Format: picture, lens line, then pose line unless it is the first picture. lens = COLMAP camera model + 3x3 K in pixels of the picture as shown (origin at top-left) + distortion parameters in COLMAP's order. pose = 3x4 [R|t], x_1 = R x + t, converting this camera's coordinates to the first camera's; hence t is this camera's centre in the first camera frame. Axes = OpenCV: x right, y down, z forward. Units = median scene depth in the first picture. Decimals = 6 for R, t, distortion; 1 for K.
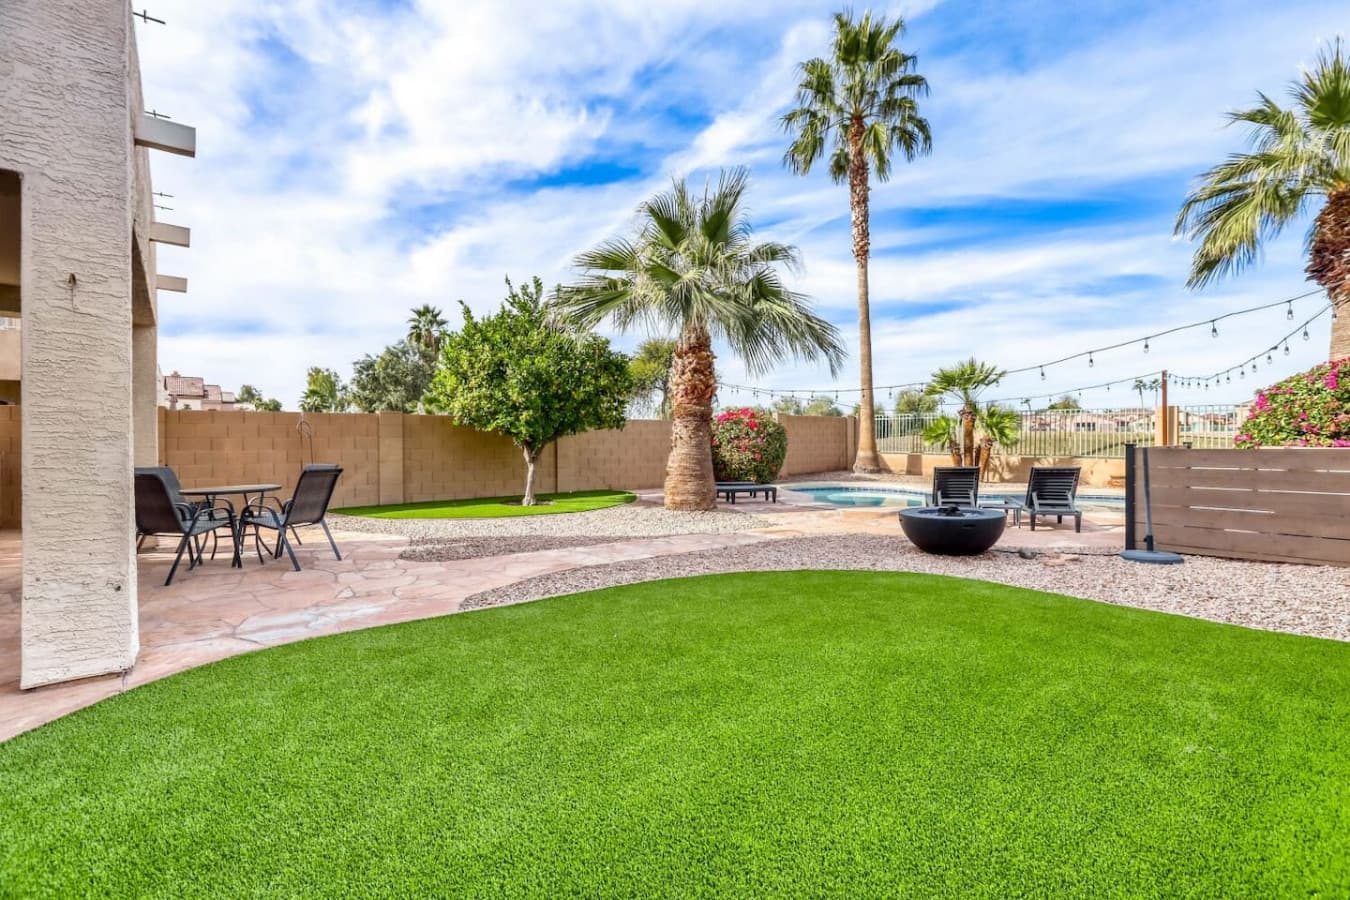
lens RADIAL K [[613.3, 0, 667.1], [0, 613.3, 437.7], [0, 0, 1]] dist [-0.027542, 0.002436]
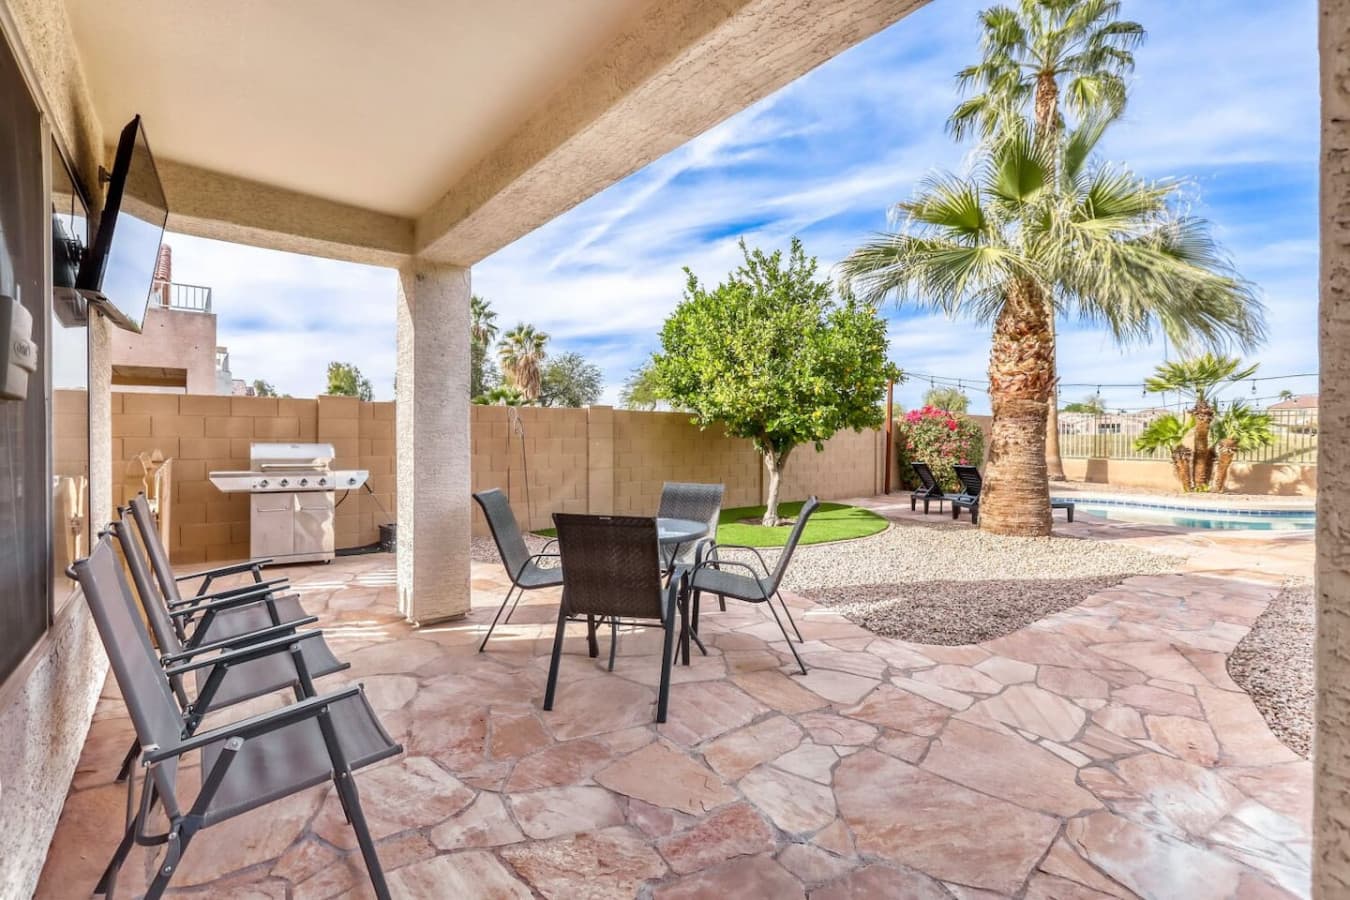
lens RADIAL K [[613.3, 0, 666.2], [0, 613.3, 445.6], [0, 0, 1]] dist [-0.027542, 0.002436]
pose [[0.999934, 0.006920, -0.009163, -0.240035], [-0.006770, 0.999844, 0.016329, -0.003203], [0.009275, -0.016266, 0.999825, 0.129735]]
